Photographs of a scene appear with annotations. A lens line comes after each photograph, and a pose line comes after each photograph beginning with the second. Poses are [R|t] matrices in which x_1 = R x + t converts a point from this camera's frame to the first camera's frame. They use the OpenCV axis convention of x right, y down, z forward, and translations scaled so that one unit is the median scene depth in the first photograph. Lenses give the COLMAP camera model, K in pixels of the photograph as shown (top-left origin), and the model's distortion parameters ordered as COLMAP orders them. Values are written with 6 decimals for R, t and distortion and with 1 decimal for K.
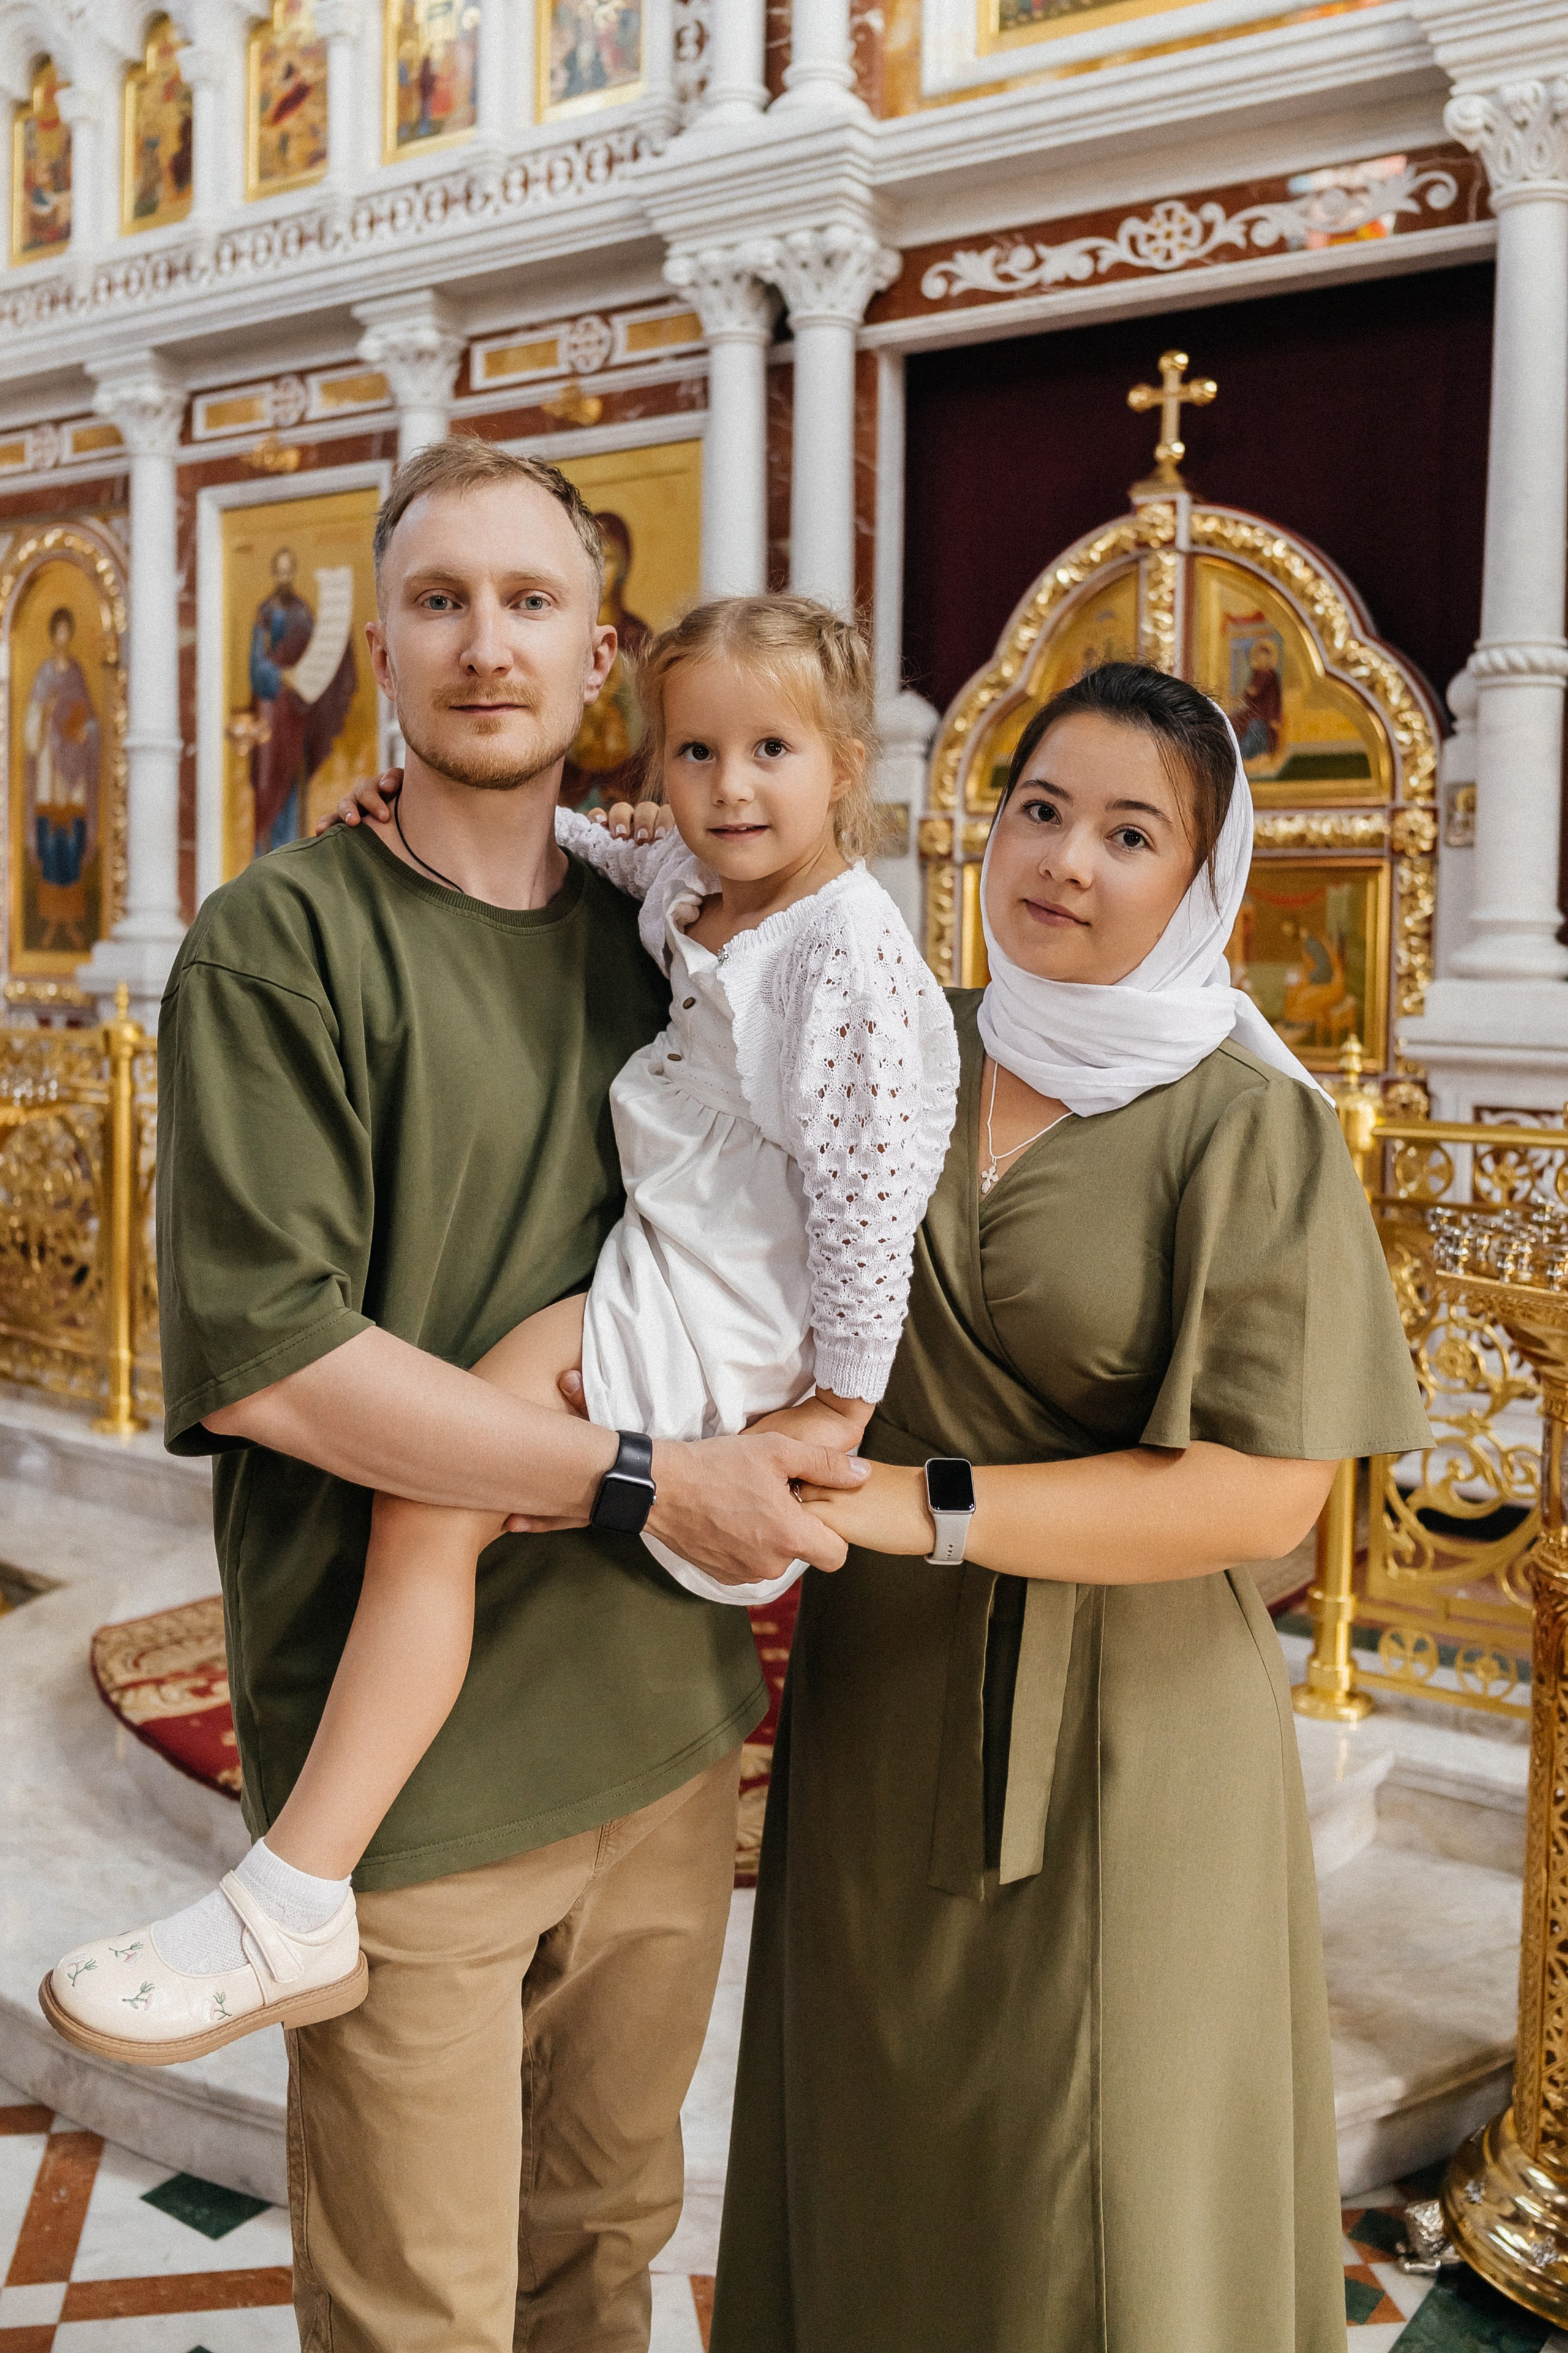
lens RADIAL K [[2165.0, 0, 762.7], [0, 2165.0, 1014.4], [0, 0, 1]] dist [0.014362, -0.099151]
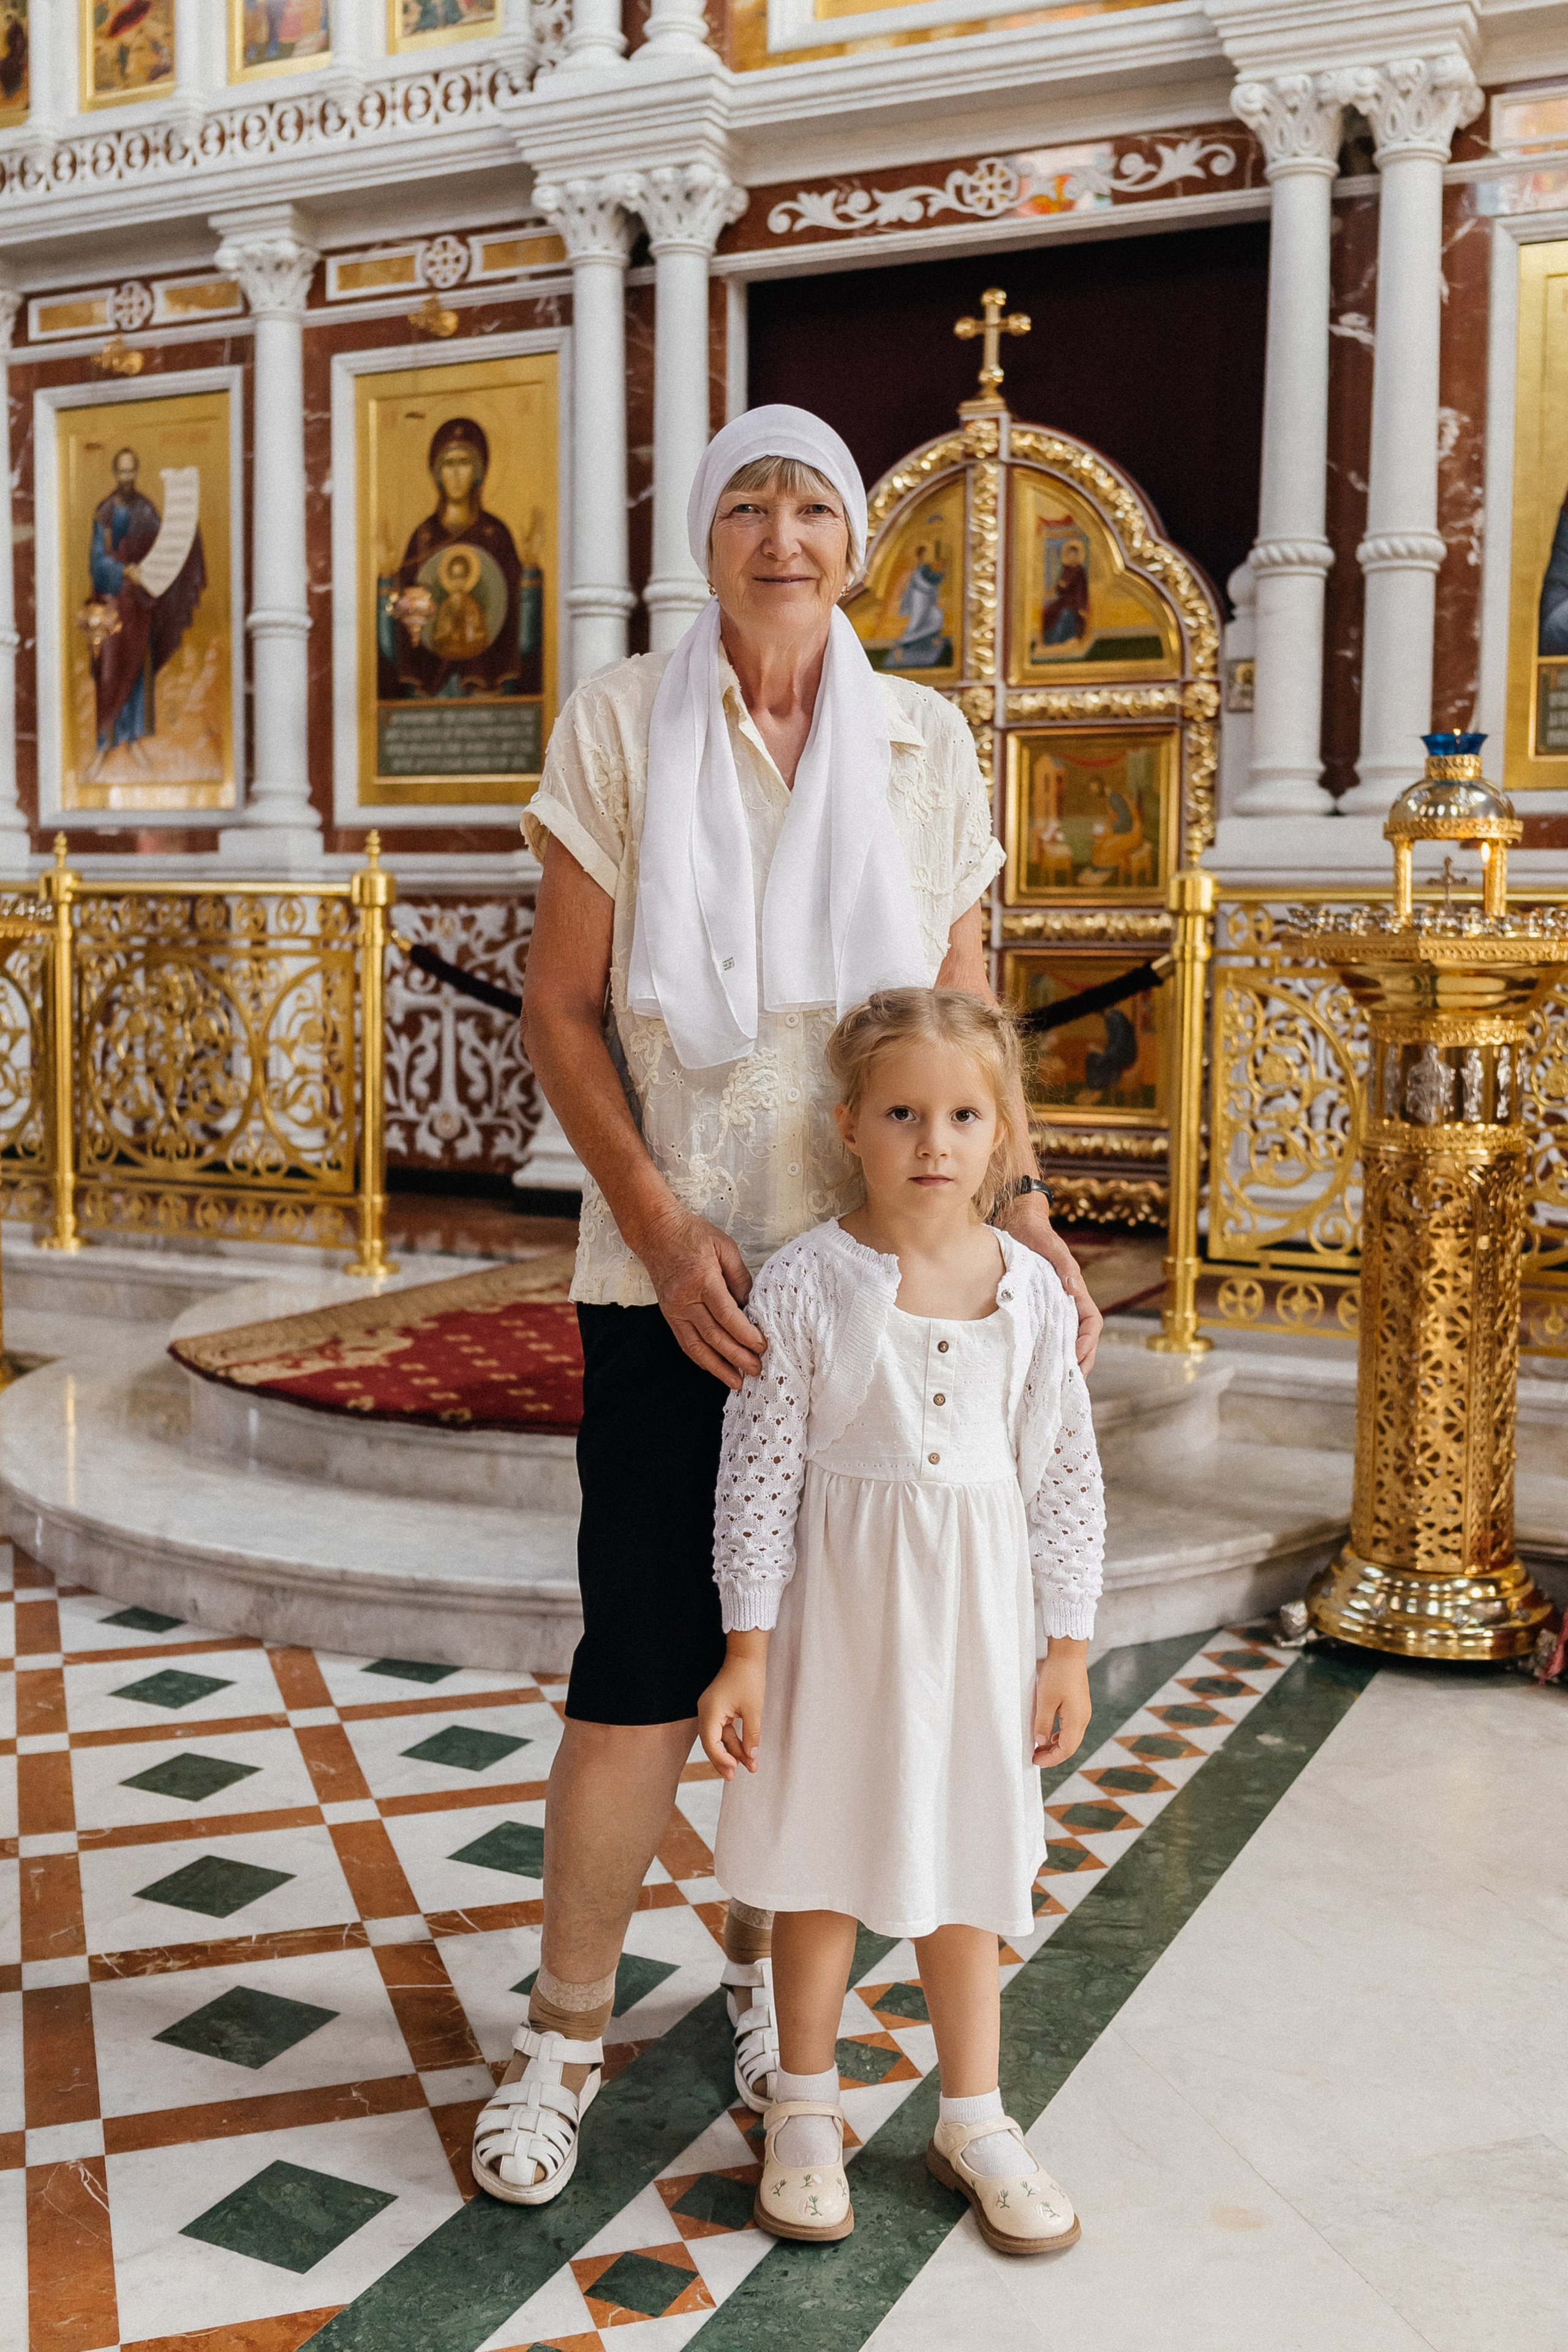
lens RADIAL K [[2325.8, 0, 793.2], [0, 2325.8, 1093.8], [0, 0, 1]] dist [0.019573, -0.119491]
pose [[0.985019, -0.018037, 0.171500, -0.126649], [0.012128, 0.999298, 0.035442, 0.073078], [-0.172019, -0.032831, 0.984546, -0.205333]]
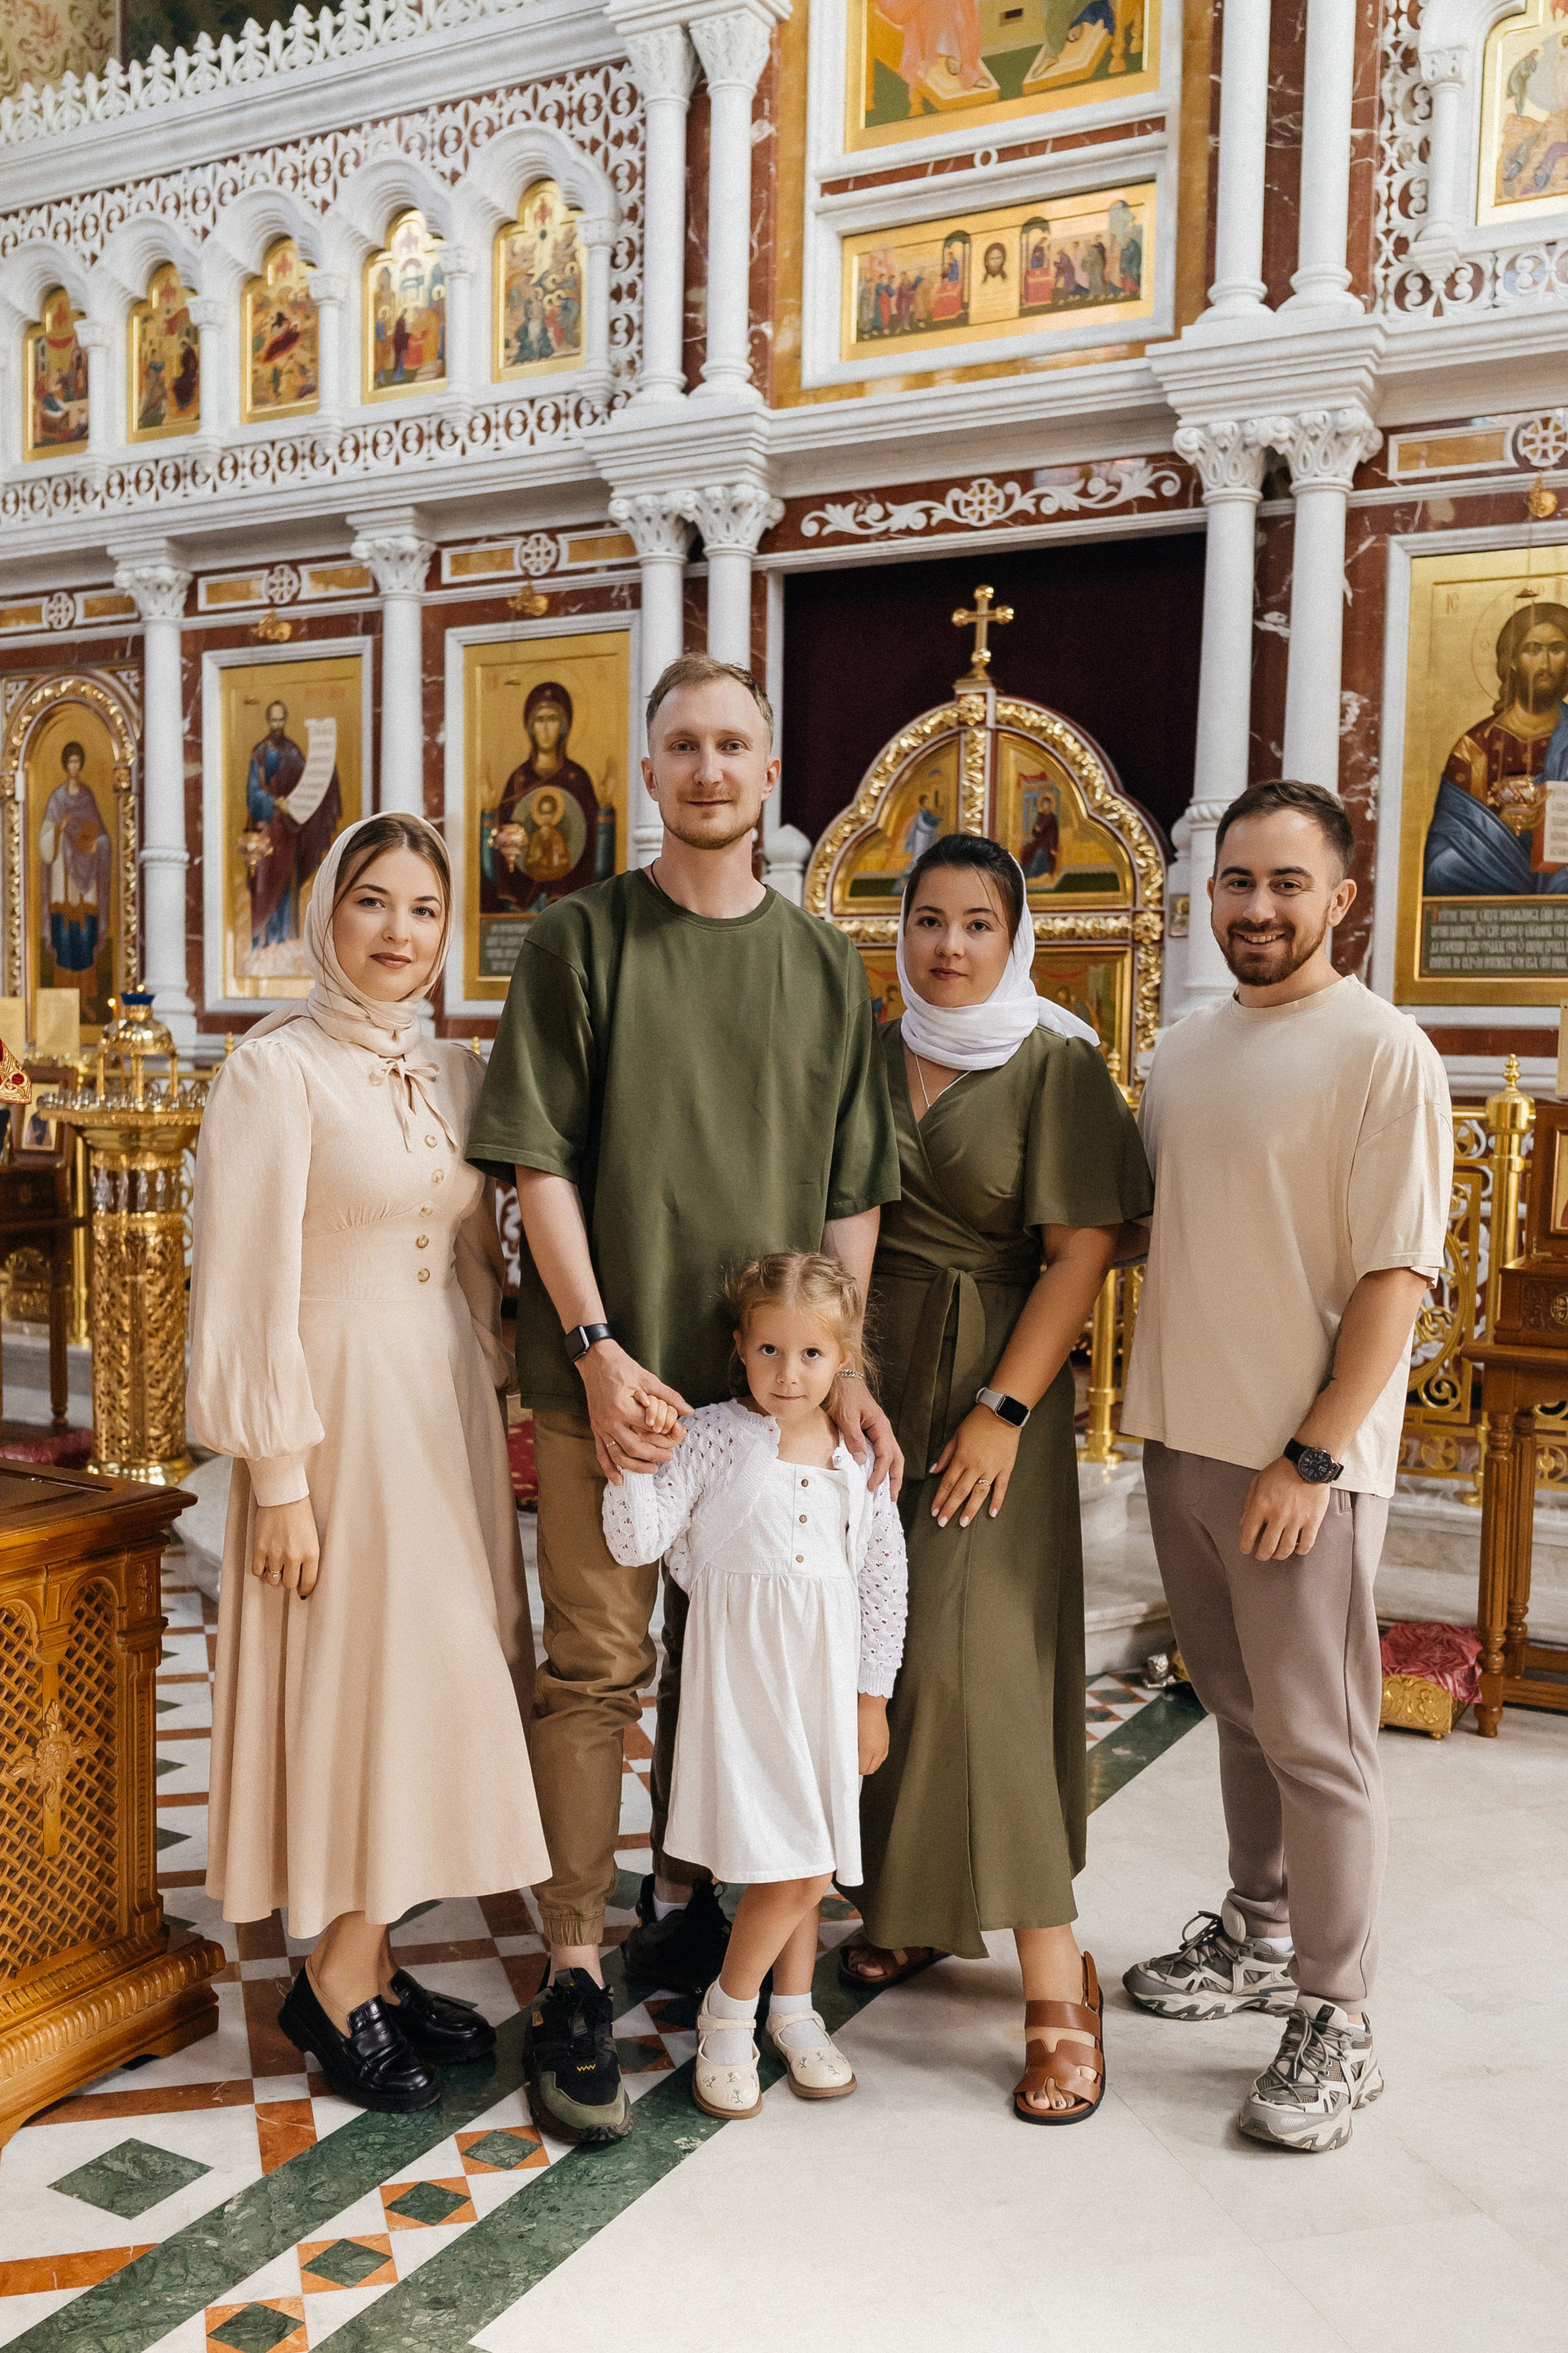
lens RADIAL K [[2185.0, 0, 723.6], [0, 2185.0, 1237.1], [0, 0, 1]] dist [0.020568, -0.112284]
pose [[0.994365, -0.009740, 0.105564, -0.123040], [0.004365, 0.998688, 0.051032, 0.041329], [-0.105923, -0.050283, 0.993102, -0.386169]]
